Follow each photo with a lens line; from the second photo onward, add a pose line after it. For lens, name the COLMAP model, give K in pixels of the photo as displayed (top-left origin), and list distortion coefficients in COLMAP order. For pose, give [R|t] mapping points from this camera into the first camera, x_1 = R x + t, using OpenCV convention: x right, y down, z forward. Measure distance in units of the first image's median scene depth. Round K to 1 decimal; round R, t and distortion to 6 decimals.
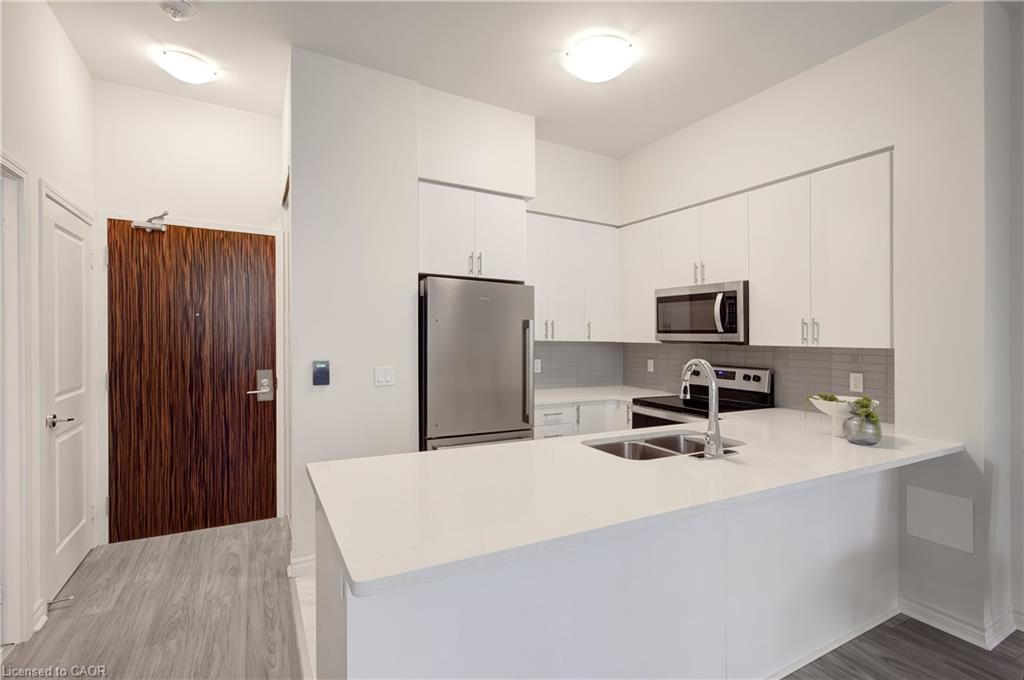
lens RADIAL K [[472.5, 0, 517.2], [0, 472.5, 338.2], [0, 0, 1]] dist [0.011483, 0.002180]
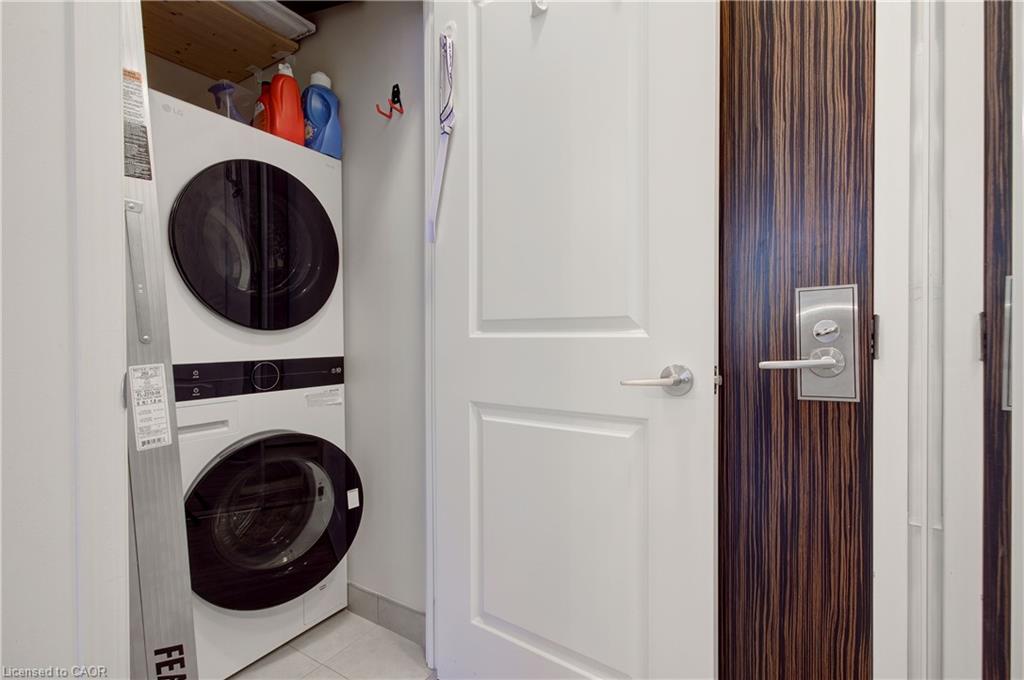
lens RADIAL K [[472.5, 0, 515.6], [0, 472.5, 342.8], [0, 0, 1]] dist [0.011483, 0.002180]
pose [[0.498040, 0.003927, -0.867145, -0.324620], [-0.008252, 0.999966, -0.000210, 0.084537], [0.867115, 0.007261, 0.498056, 0.599082]]
